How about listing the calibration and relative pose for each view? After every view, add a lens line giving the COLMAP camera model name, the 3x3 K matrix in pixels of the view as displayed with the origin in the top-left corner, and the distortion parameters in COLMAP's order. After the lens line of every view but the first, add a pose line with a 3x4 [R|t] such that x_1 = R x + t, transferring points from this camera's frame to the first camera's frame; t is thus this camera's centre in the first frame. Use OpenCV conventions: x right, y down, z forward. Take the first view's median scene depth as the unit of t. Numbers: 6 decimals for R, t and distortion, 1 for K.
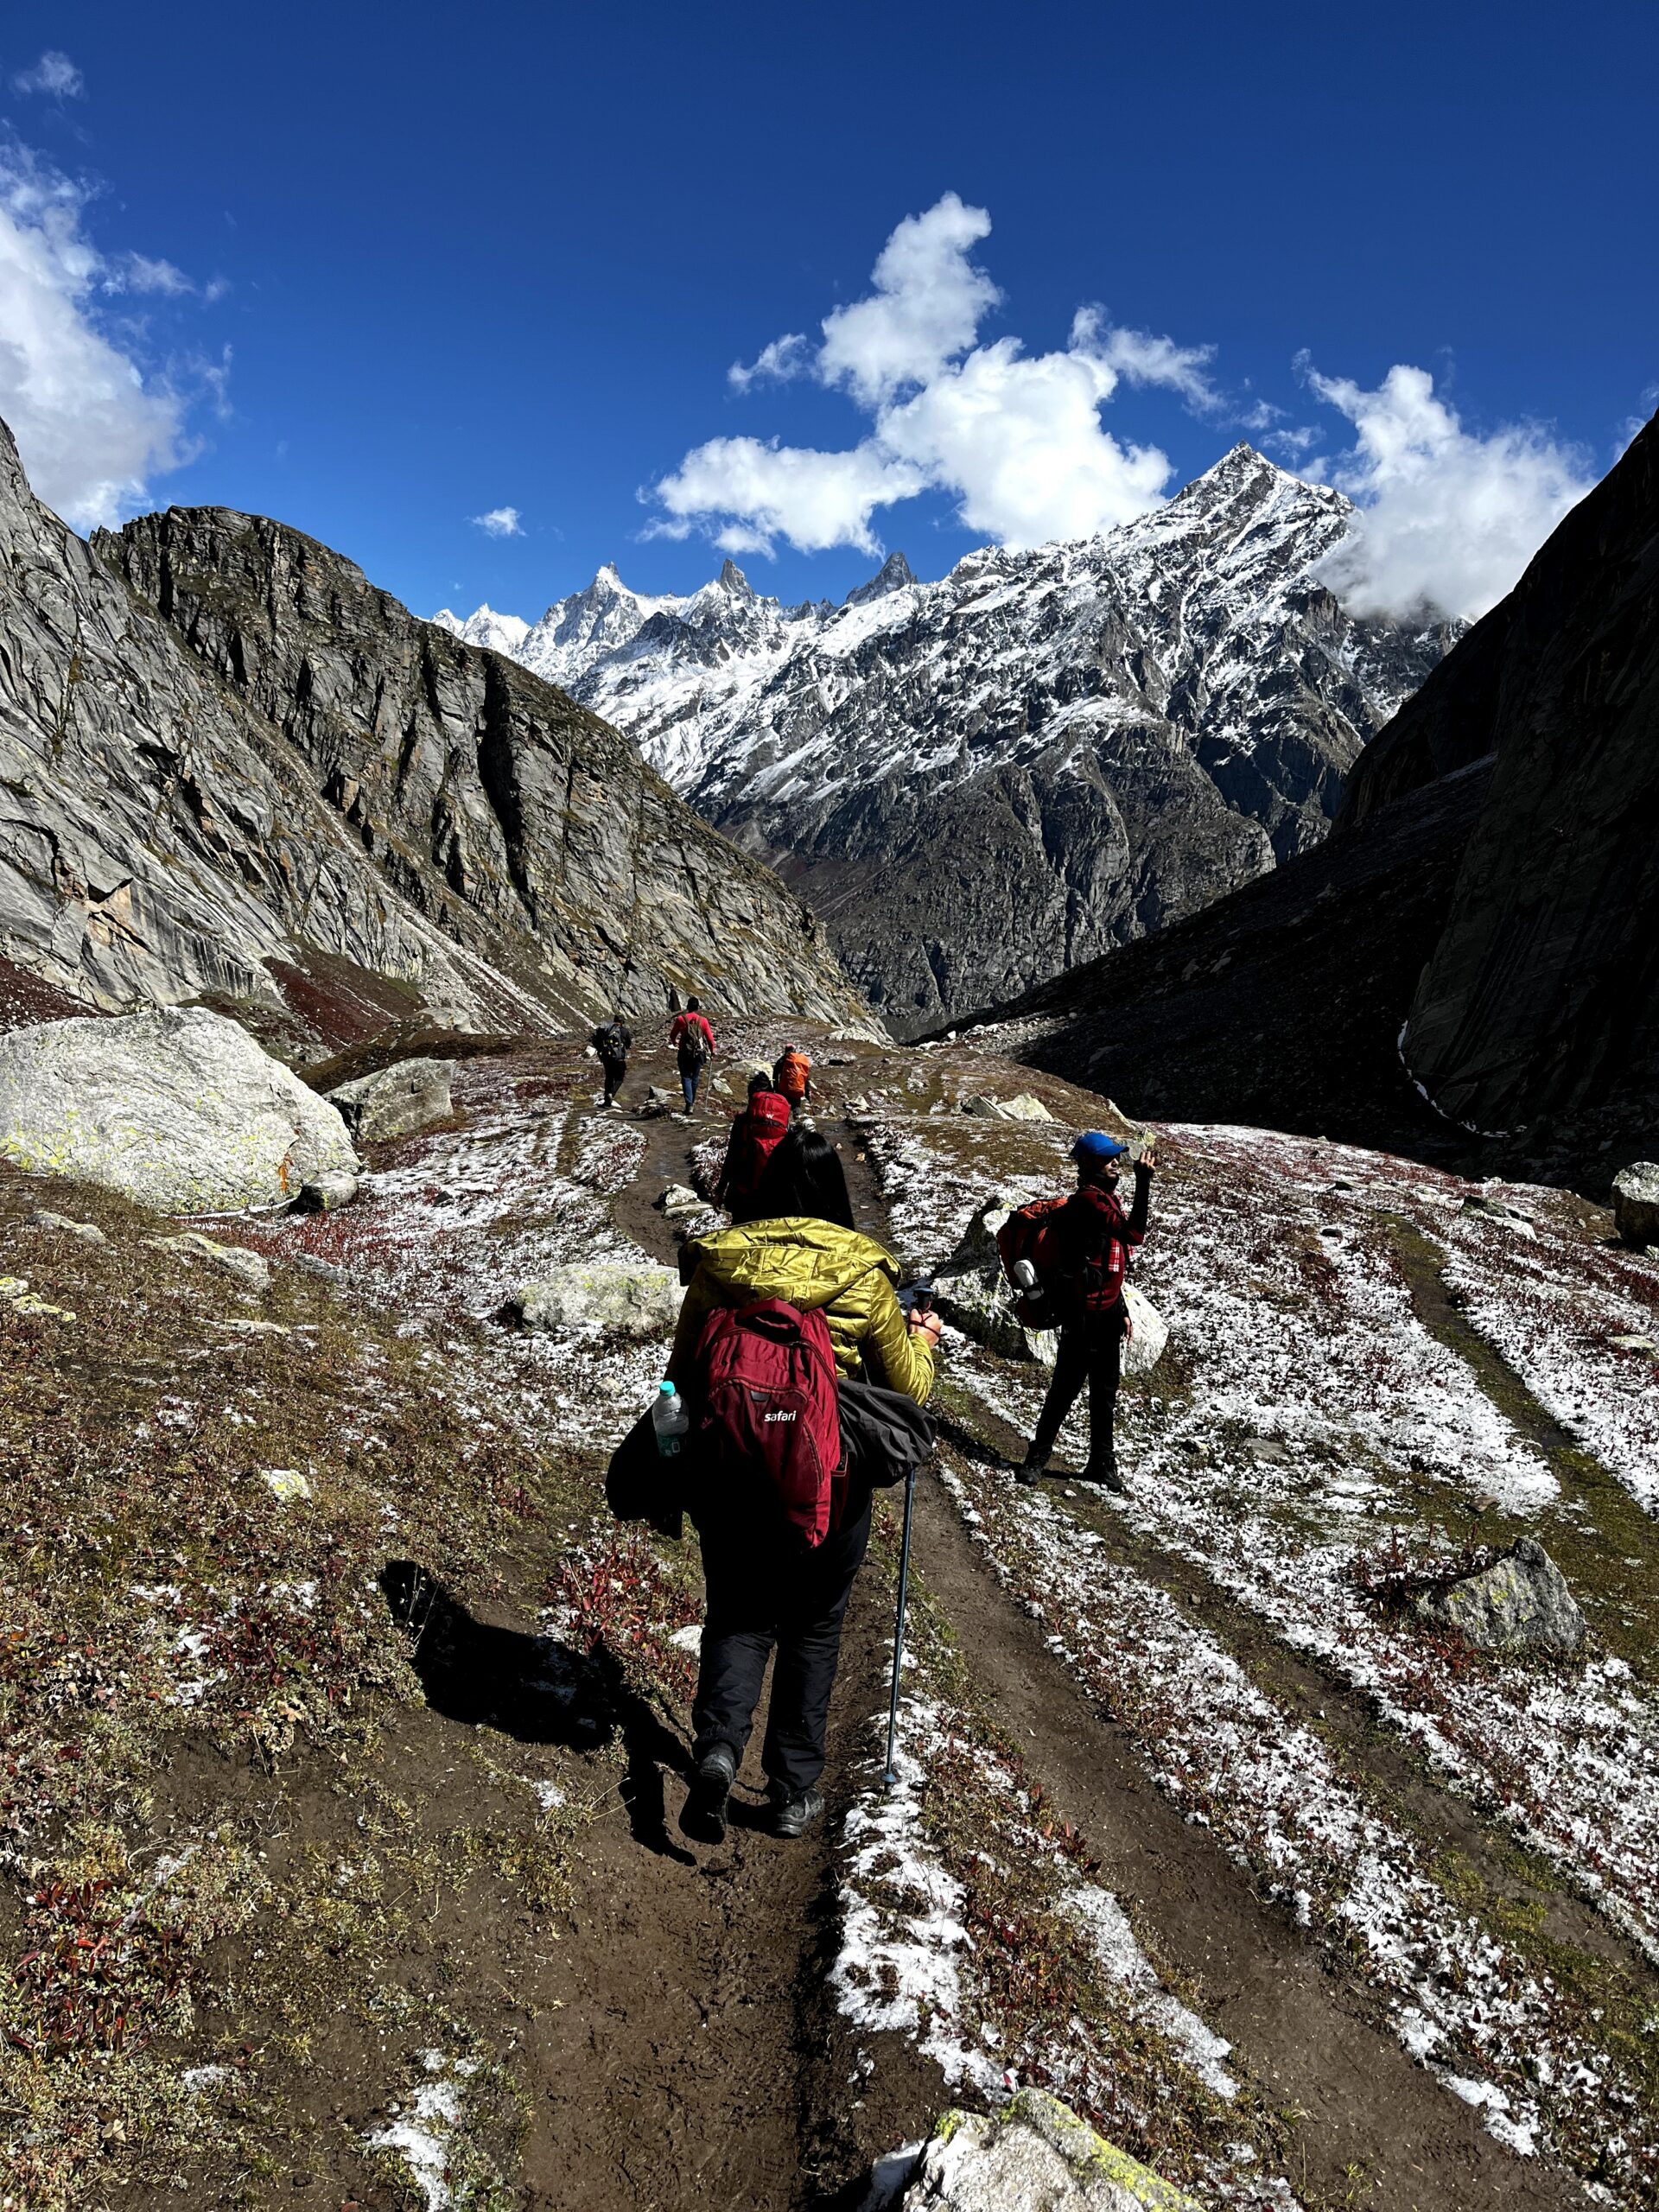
lens RADIAL K [[1759.0, 0, 829.5], [0, 1759.0, 1106.0], [0, 0, 1]] dist [0.061121, -0.000184]
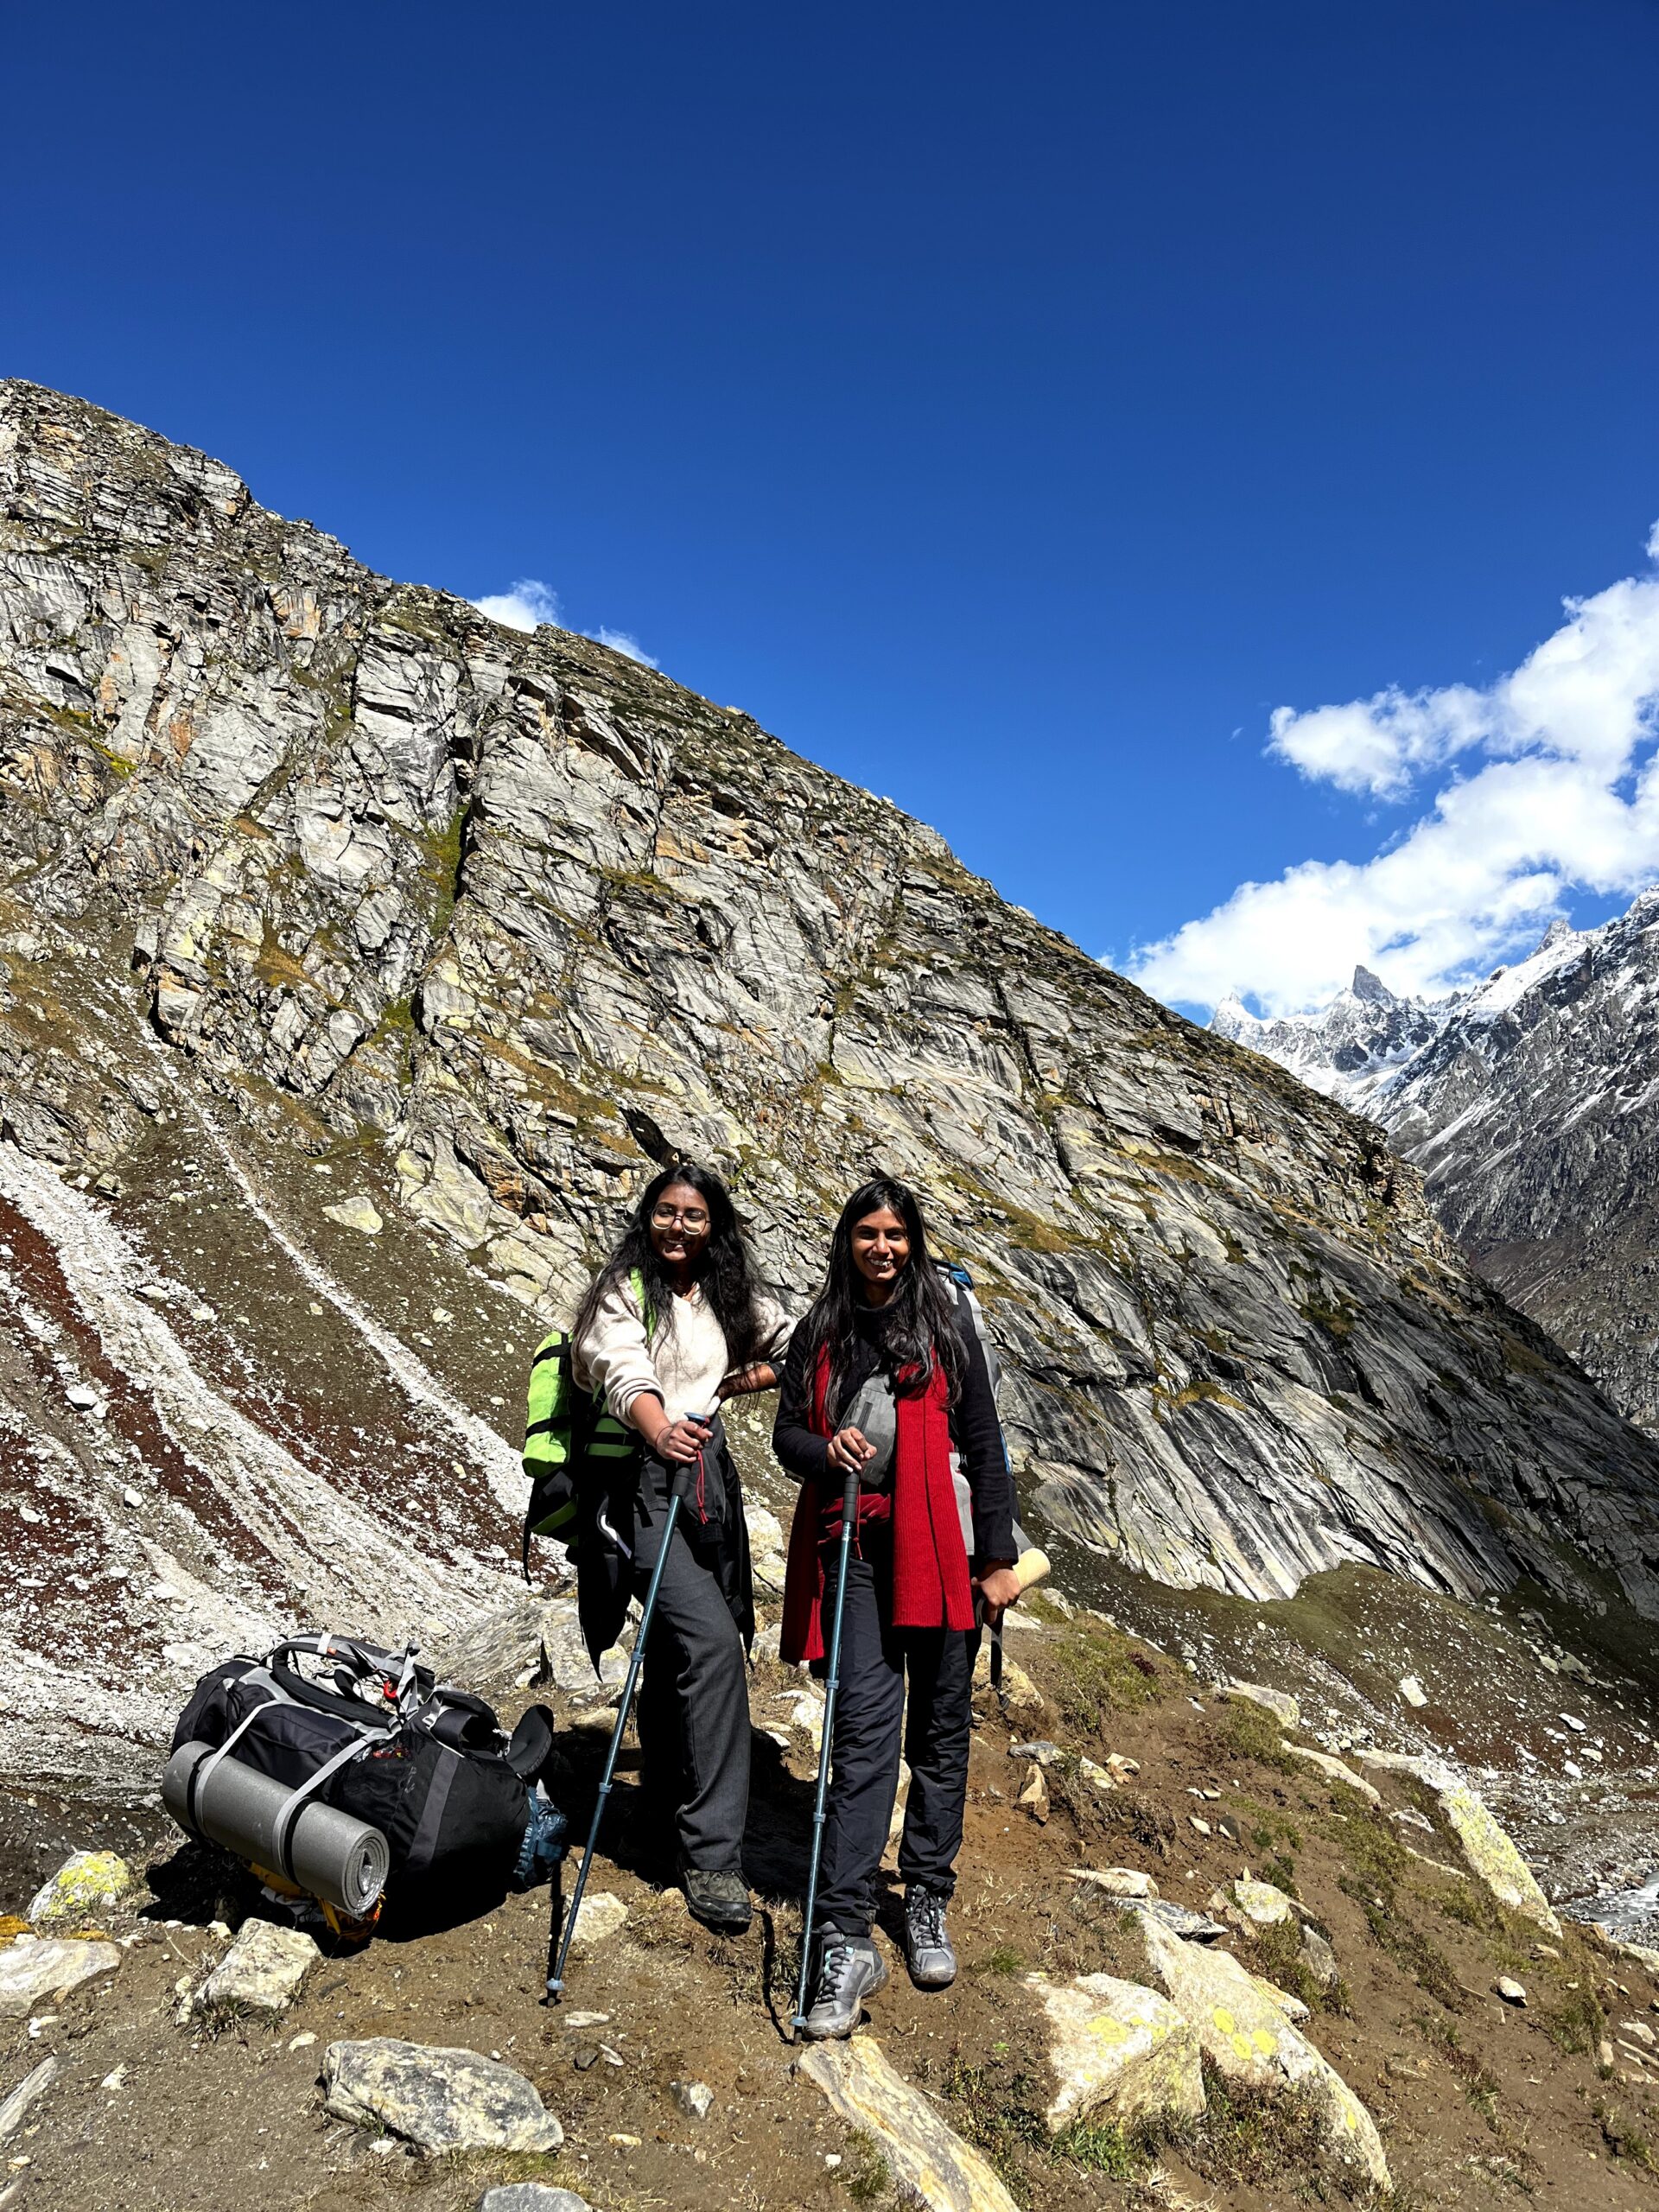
lens RADIAL K [[1696.4, 0, 822.3], [0, 1696.4, 1124.9], [0, 0, 1]] dist [0.068844, -0.107027]
pose [[0.918595, -0.136606, -0.370841, 0.007419], [0.034866, 0.962714, -0.268267, -0.003019], [0.393660, 0.233498, 0.889106, 0.219766]]
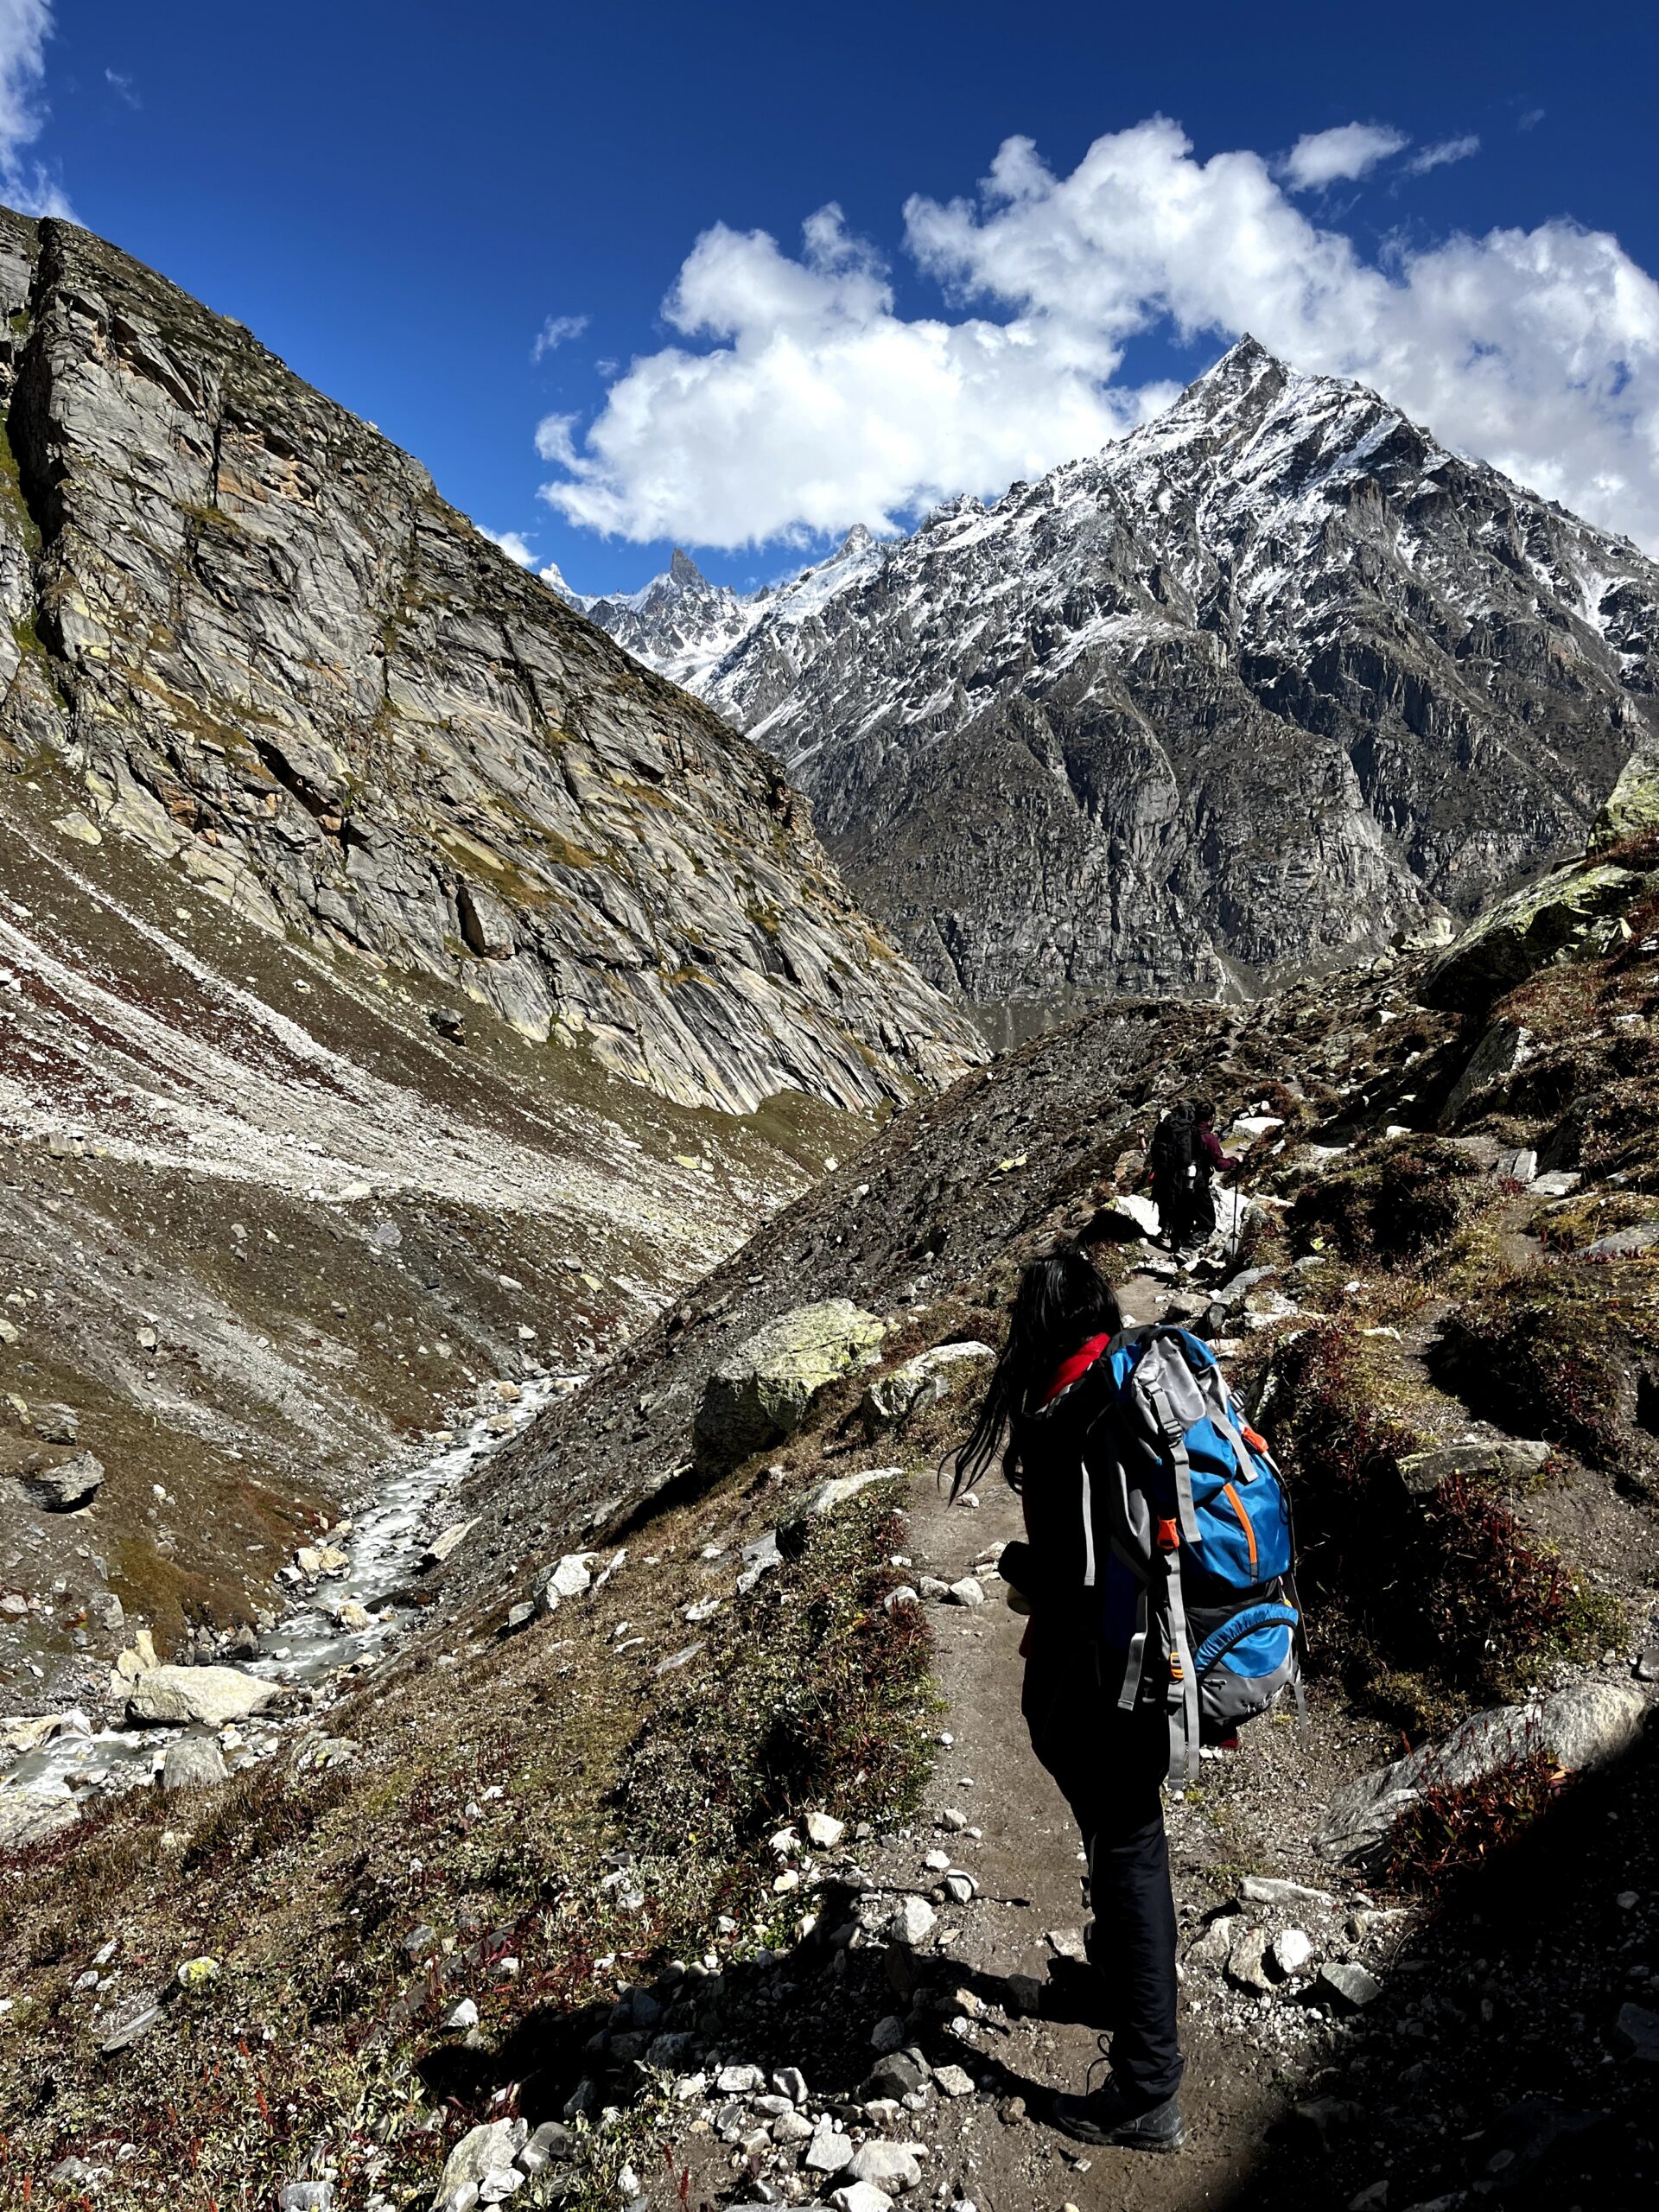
lens RADIAL K [[1696.4, 0, 822.3], [0, 1696.4, 1124.9], [0, 0, 1]] dist [0.068844, -0.107027]
pose [[0.997353, -0.072658, -0.002607, -0.001719], [0.072655, 0.997356, -0.001250, -0.000742], [0.002691, 0.001058, 0.999996, 0.182328]]
